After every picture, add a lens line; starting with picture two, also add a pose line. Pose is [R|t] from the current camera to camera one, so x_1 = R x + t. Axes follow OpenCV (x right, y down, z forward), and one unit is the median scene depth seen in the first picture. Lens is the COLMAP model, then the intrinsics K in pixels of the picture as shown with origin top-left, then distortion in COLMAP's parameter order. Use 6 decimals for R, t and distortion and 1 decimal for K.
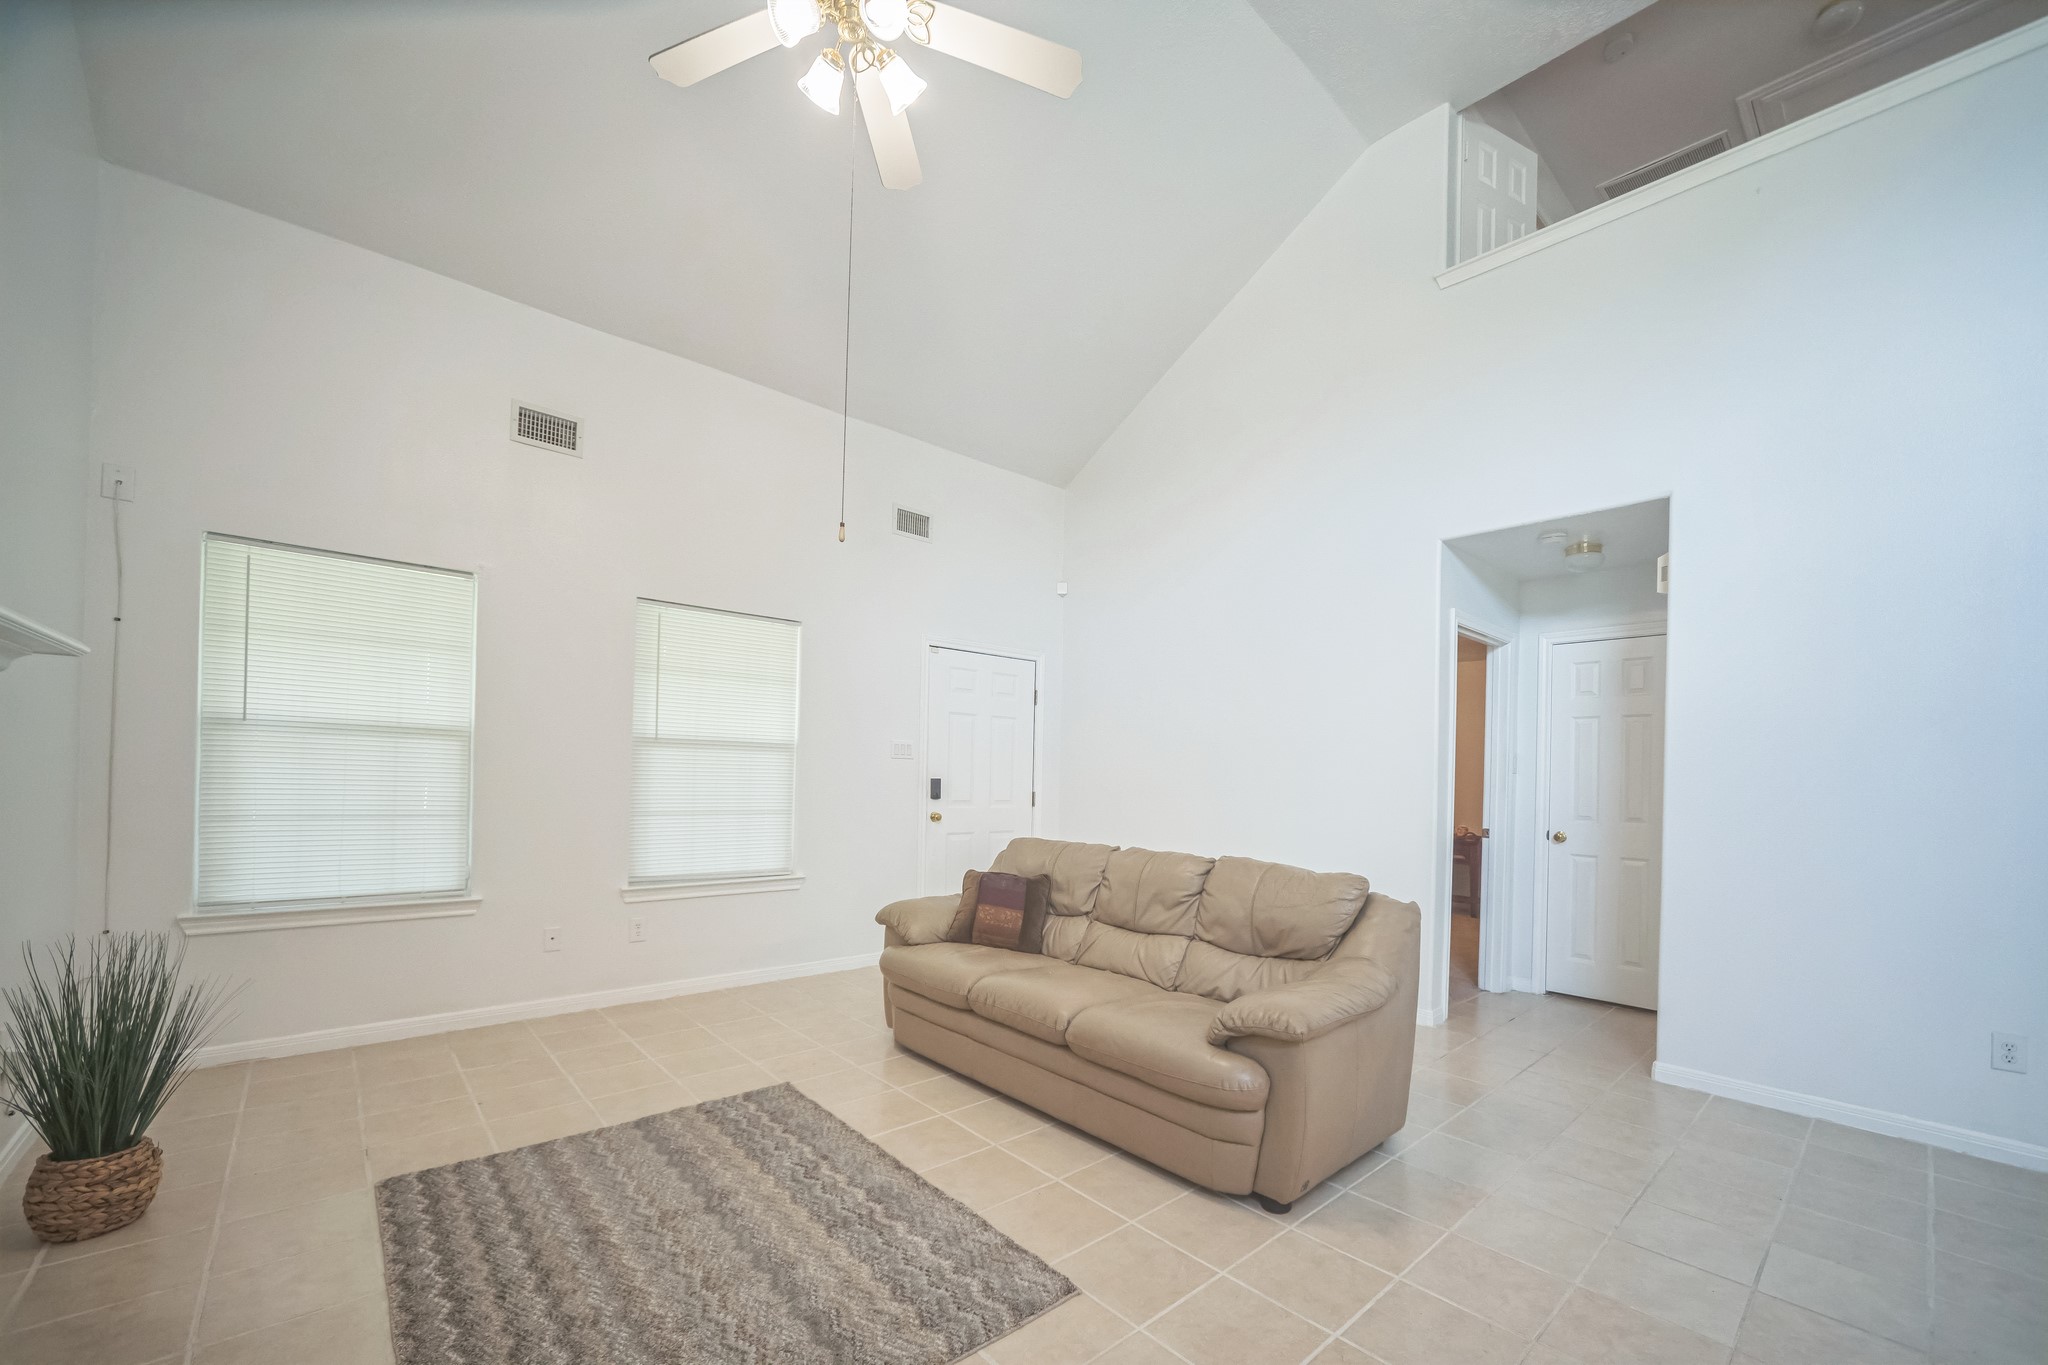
lens RADIAL K [[821.5, 0, 1095.9], [0, 821.5, 779.1], [0, 0, 1]] dist [-0.003921, -0.000021]
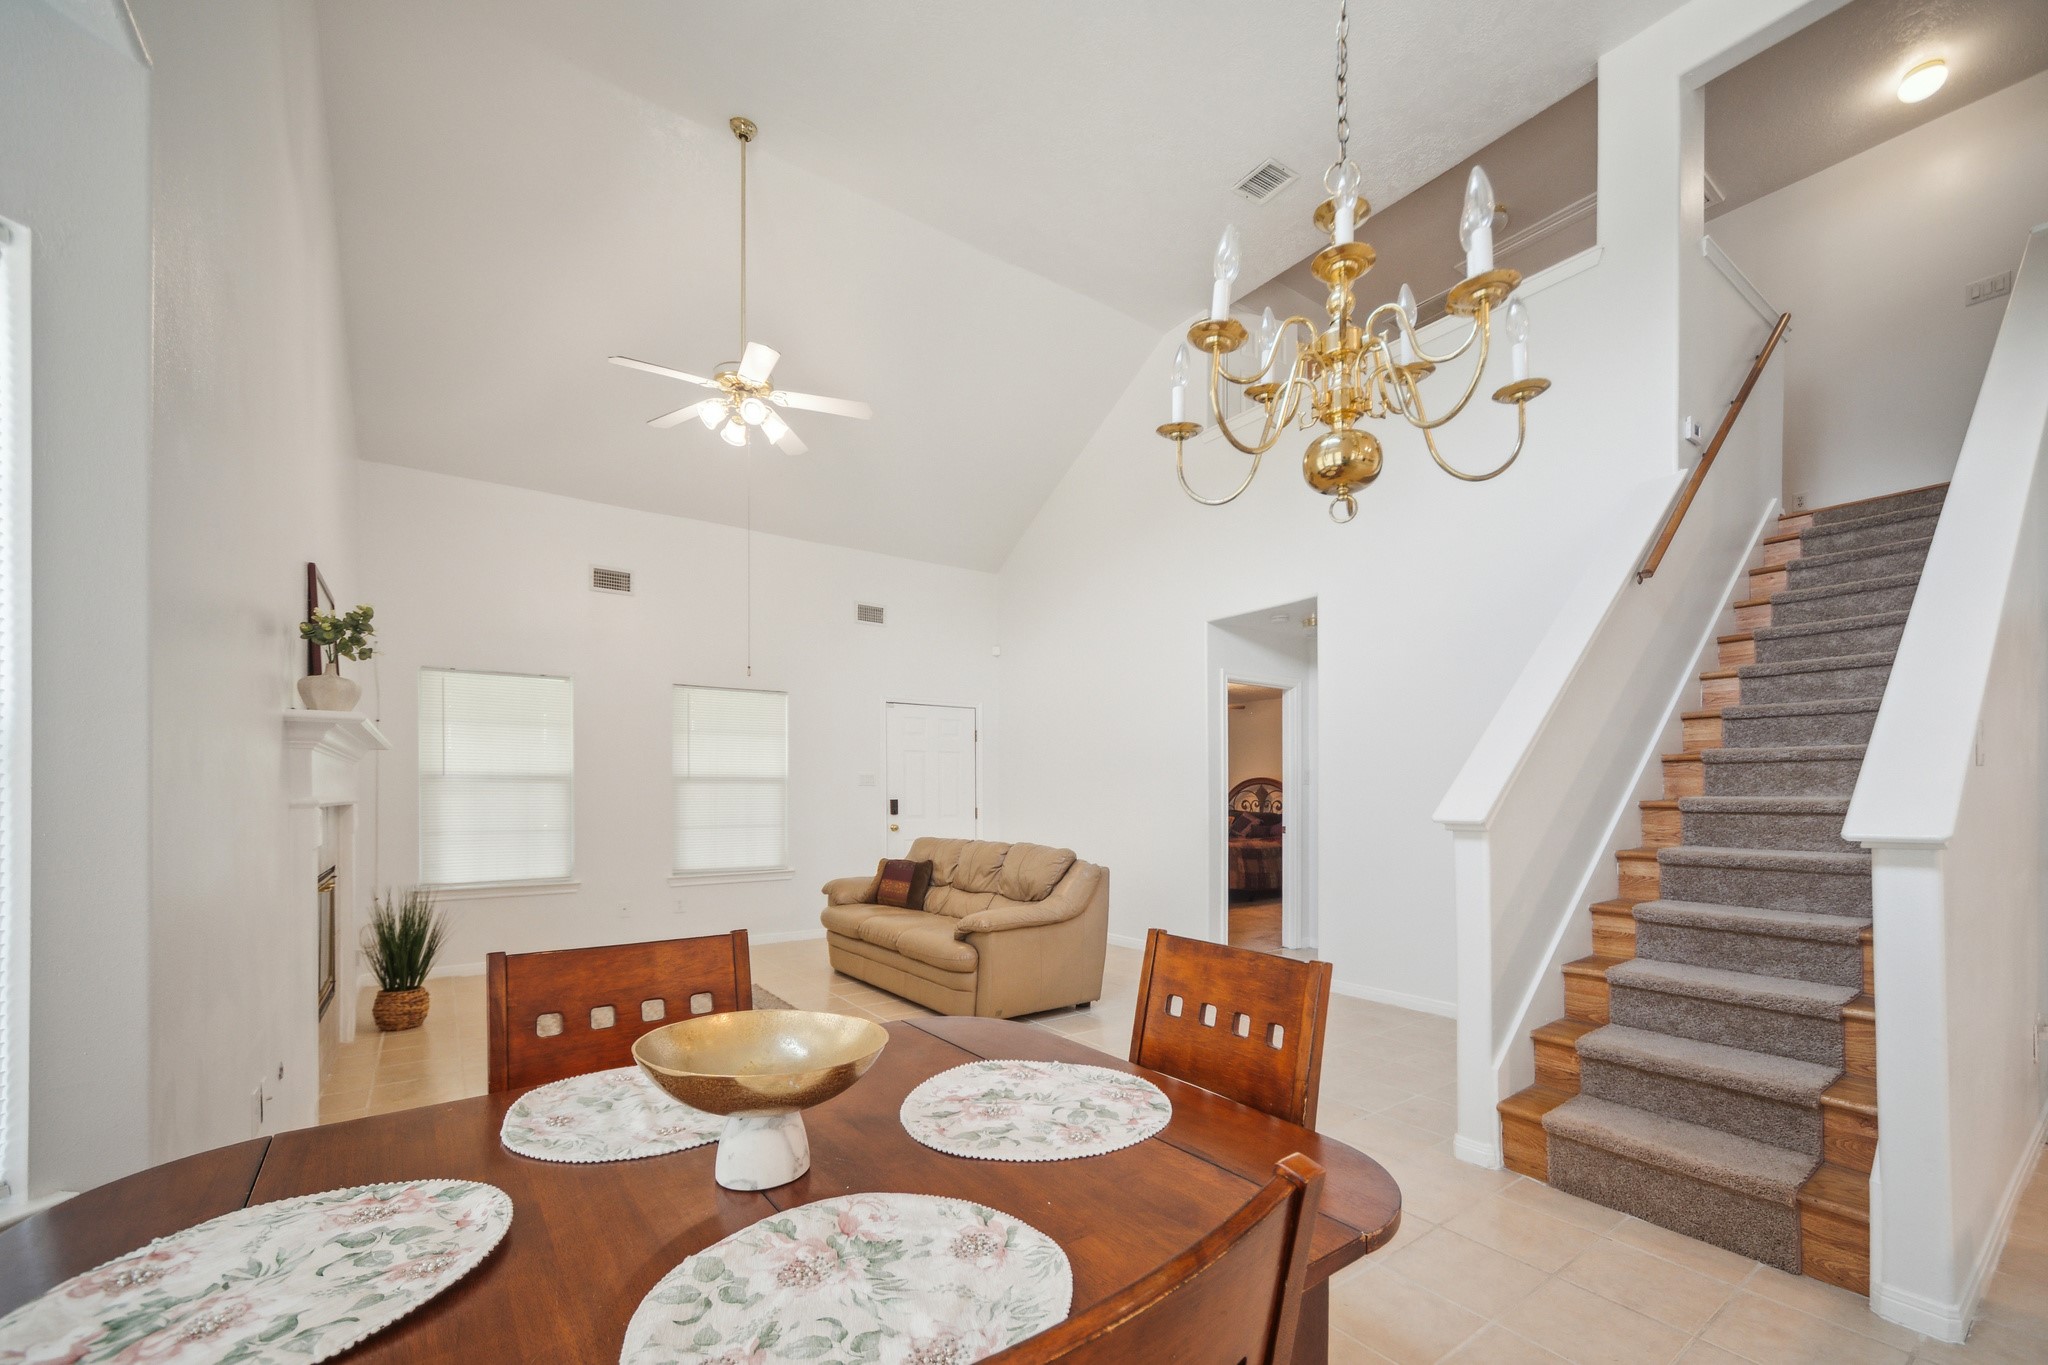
lens RADIAL K [[848.5, 0, 1108.6], [0, 848.5, 799.6], [0, 0, 1]] dist [0.000443, -0.000120]
pose [[0.995446, -0.027015, -0.091422, 0.421998], [0.027106, 0.999633, -0.000240, 0.013551], [0.091395, -0.002239, 0.995812, -0.539717]]
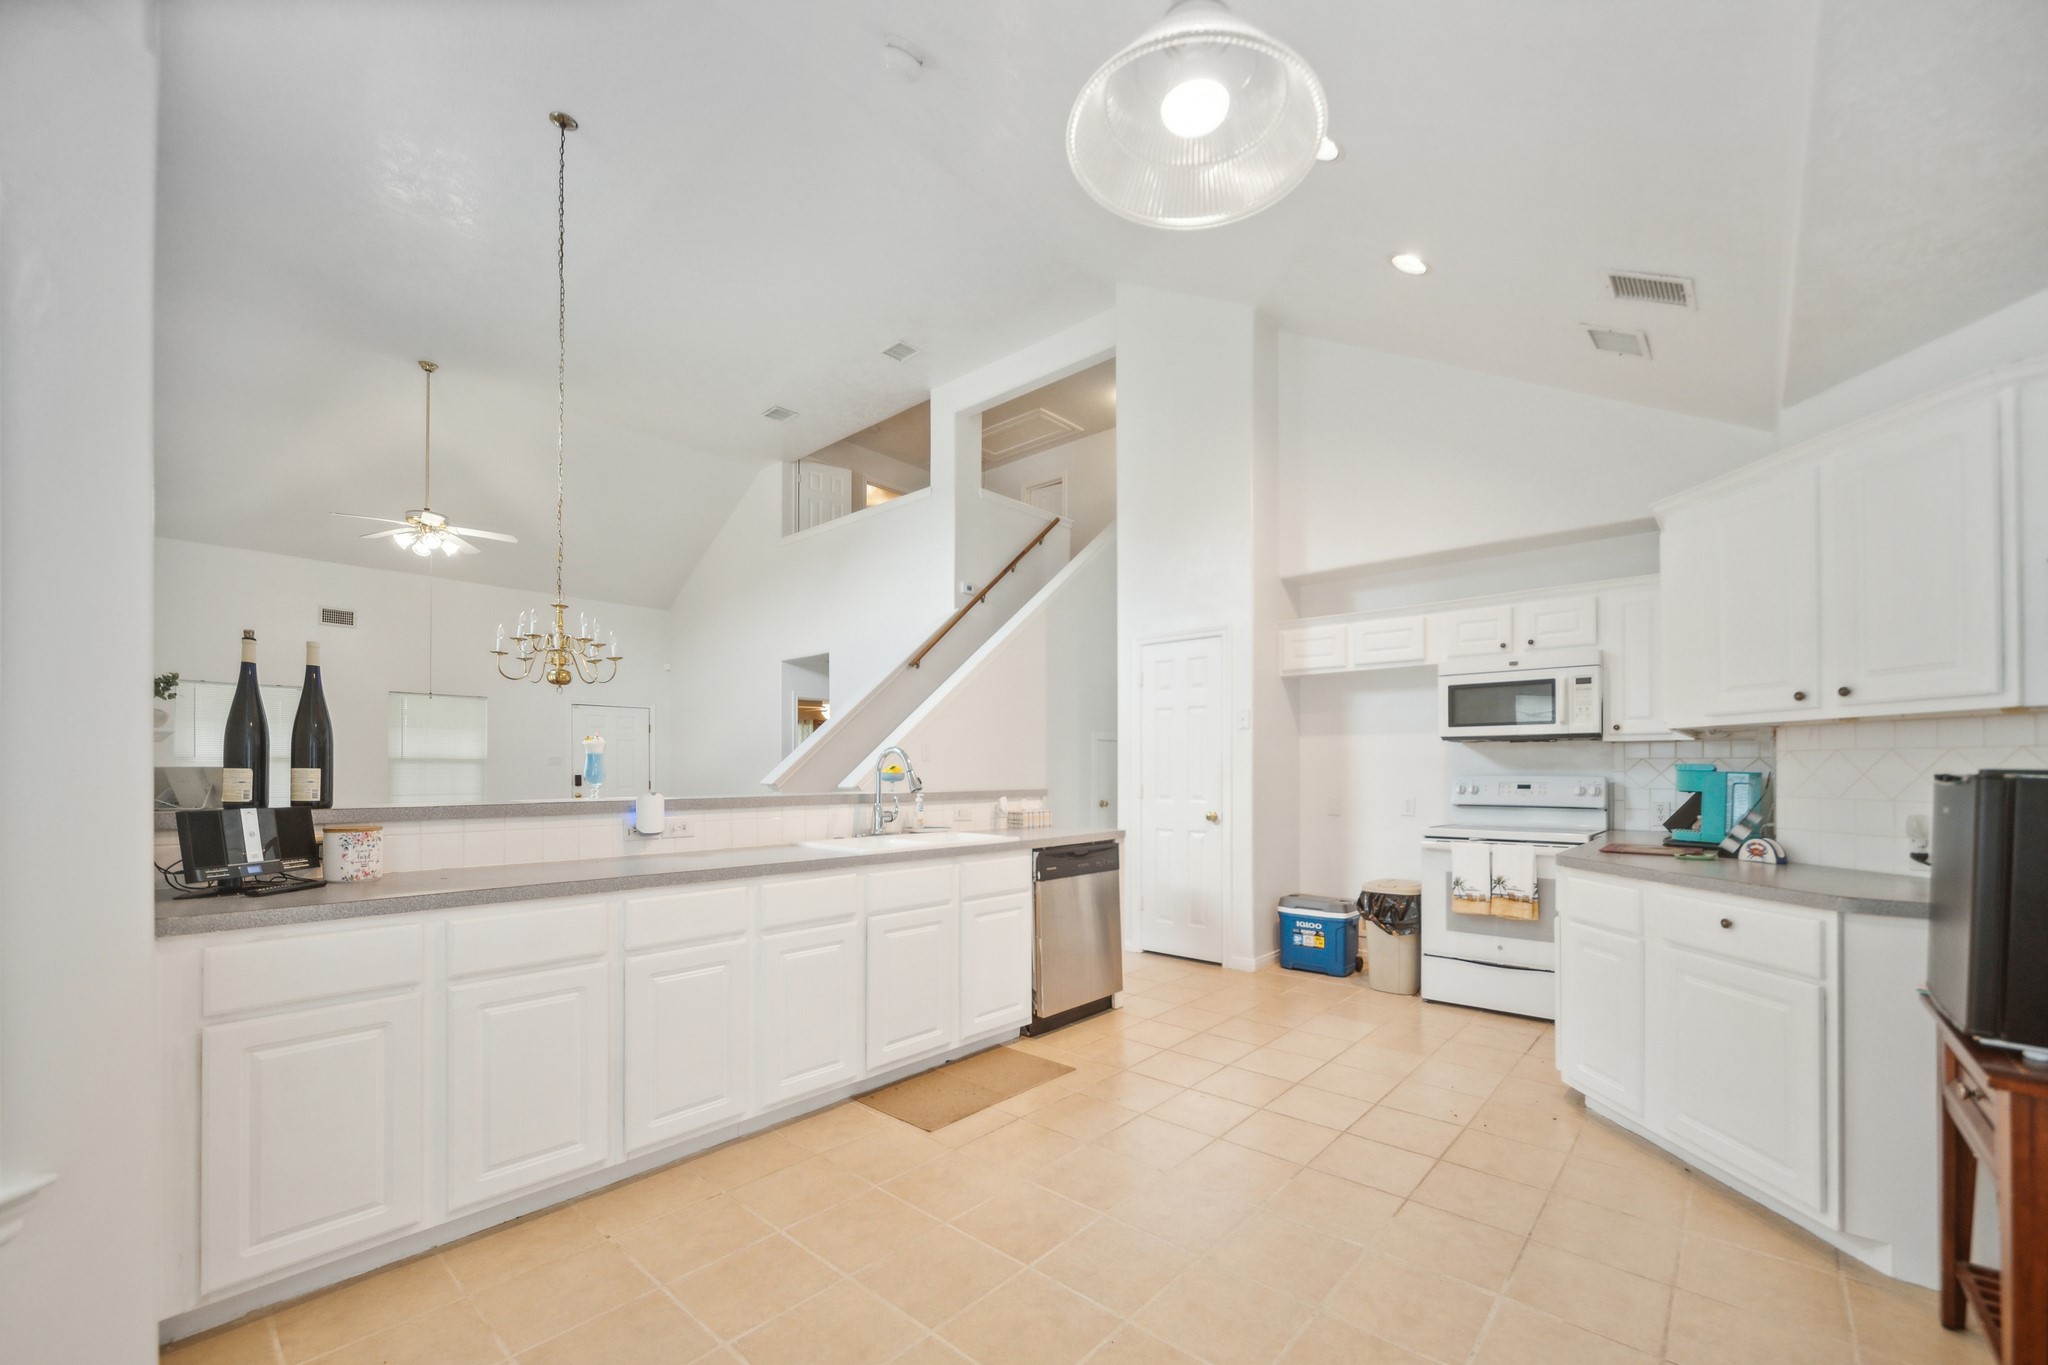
lens RADIAL K [[802.9, 0, 1076.9], [0, 802.9, 768.3], [0, 0, 1]] dist [-0.000472, 0.000154]
pose [[0.993545, -0.026919, 0.110198, 1.075049], [0.027517, 0.999614, -0.003909, 0.032582], [-0.110051, 0.006916, 0.993902, -1.381401]]
